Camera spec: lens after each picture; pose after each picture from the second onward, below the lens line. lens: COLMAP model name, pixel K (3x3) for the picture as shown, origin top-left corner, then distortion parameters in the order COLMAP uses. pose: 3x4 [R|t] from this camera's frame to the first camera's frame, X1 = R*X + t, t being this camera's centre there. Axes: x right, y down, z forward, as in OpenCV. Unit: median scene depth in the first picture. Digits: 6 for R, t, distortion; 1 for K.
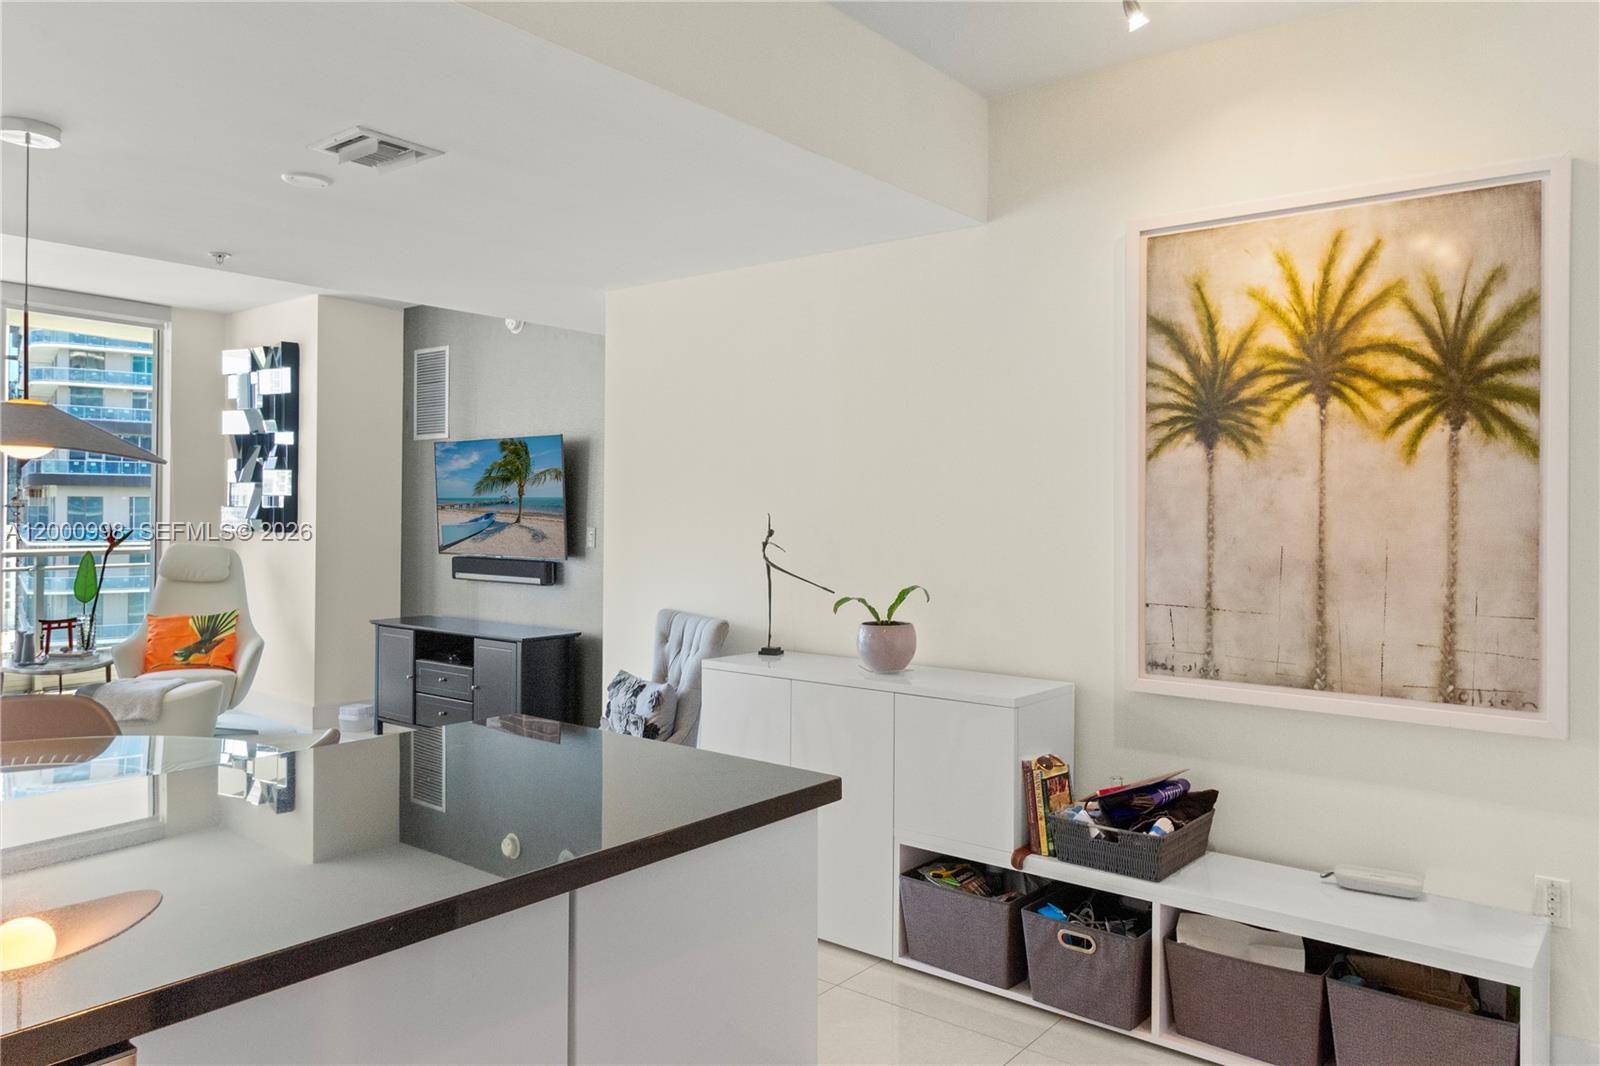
lens RADIAL K [[1082.0, 0, 810.2], [0, 1082.0, 508.9], [0, 0, 1]] dist [0.001833, -0.003968]
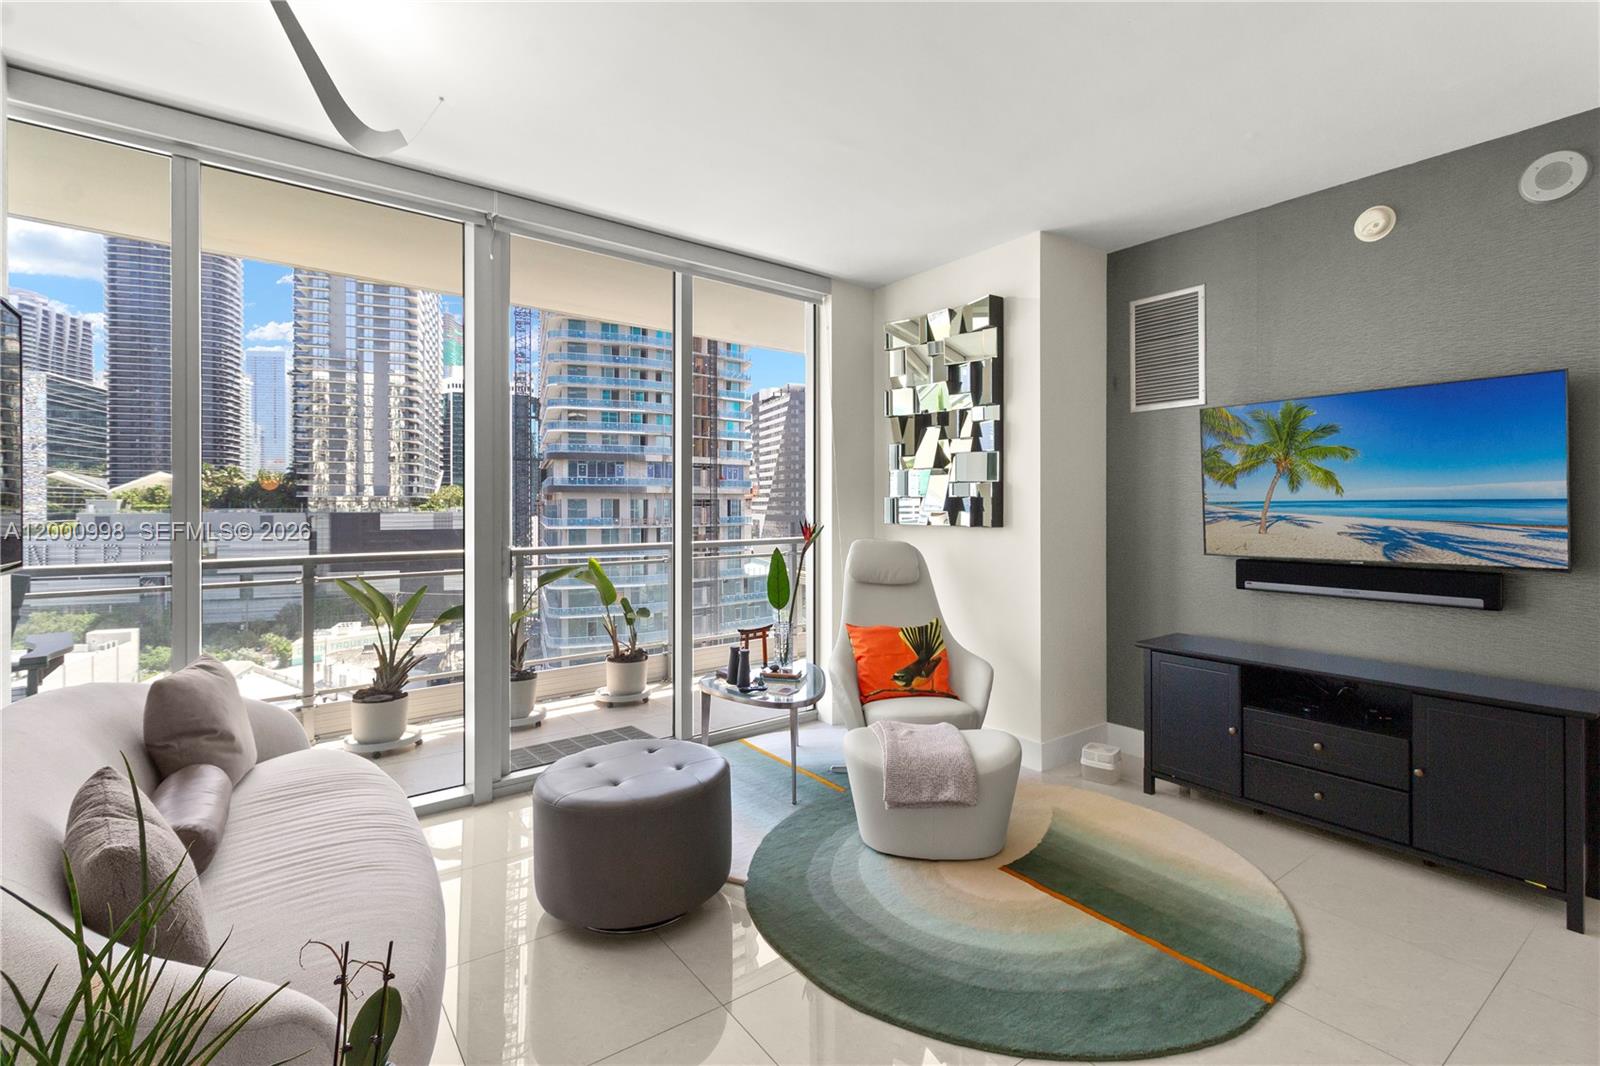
lens RADIAL K [[733.3, 0, 807.9], [0, 733.3, 508.2], [0, 0, 1]] dist [0.003329, 0.000574]
pose [[0.961704, -0.008767, -0.273951, -0.474114], [0.010585, 0.999931, 0.005158, 0.002974], [0.273887, -0.007861, 0.961730, 0.429255]]
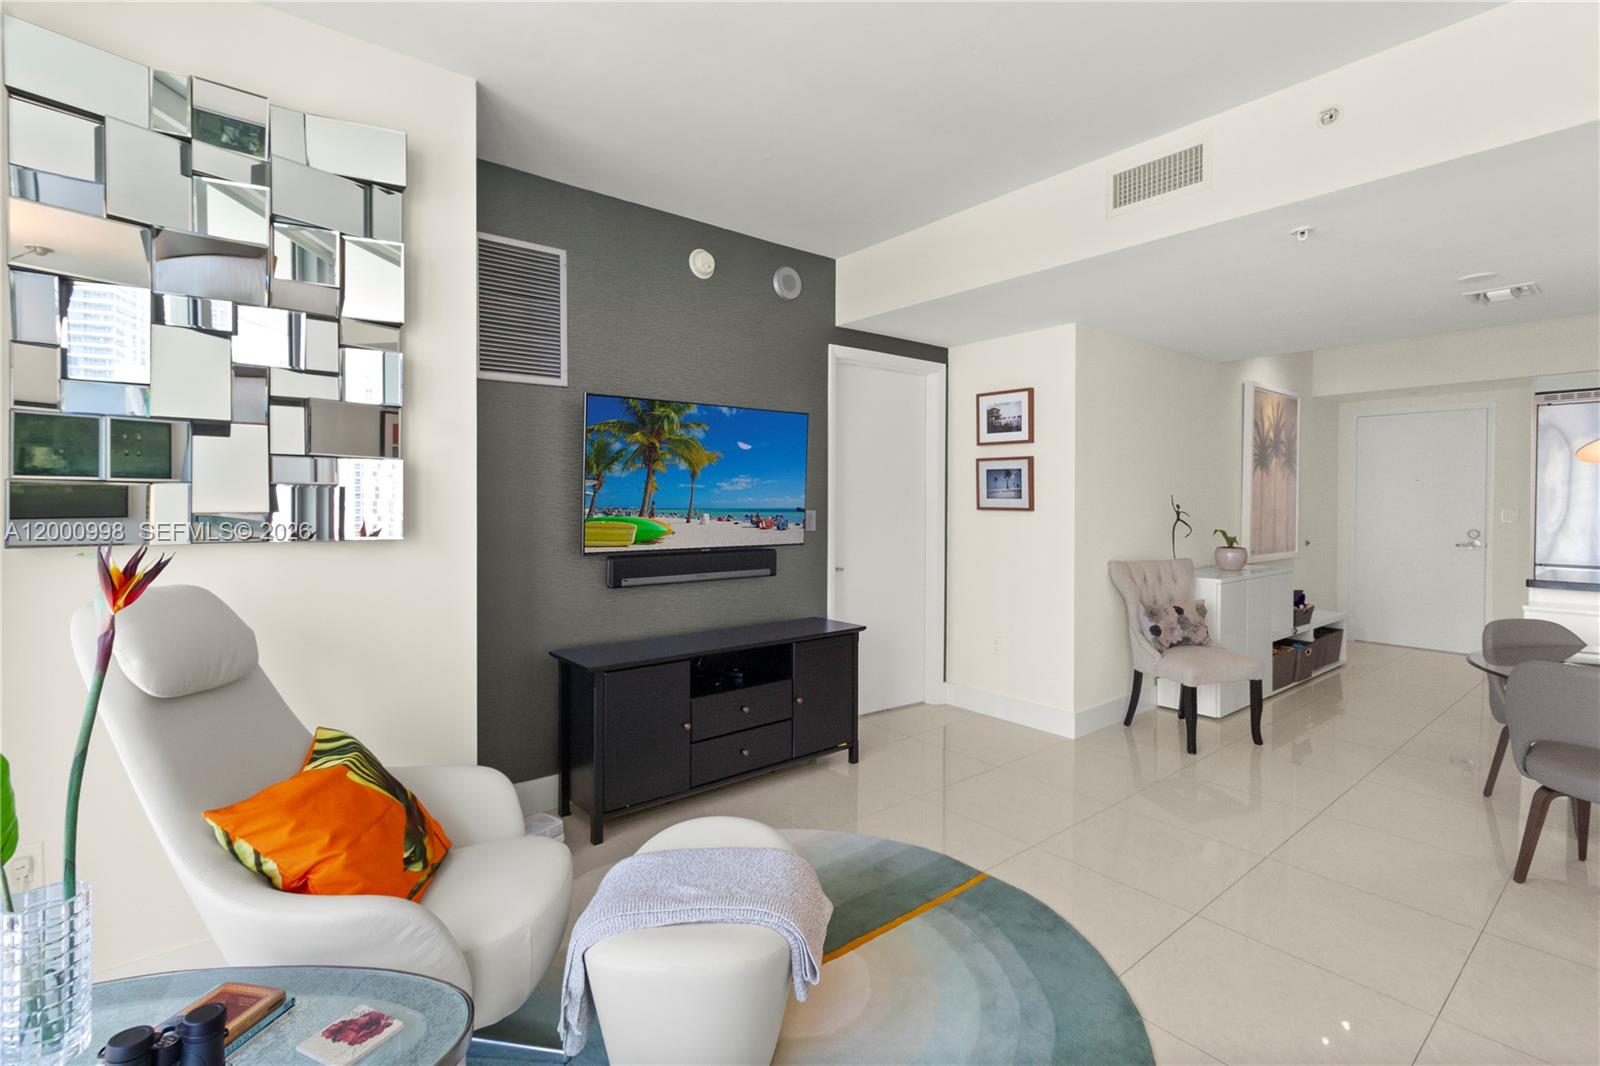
lens RADIAL K [[736.2, 0, 814.5], [0, 736.2, 510.5], [0, 0, 1]] dist [0.007061, -0.000158]
pose [[0.214346, -0.020297, 0.976547, -2.698611], [0.001138, 0.999789, 0.020530, 0.004477], [-0.976757, -0.003289, 0.214324, 2.945384]]
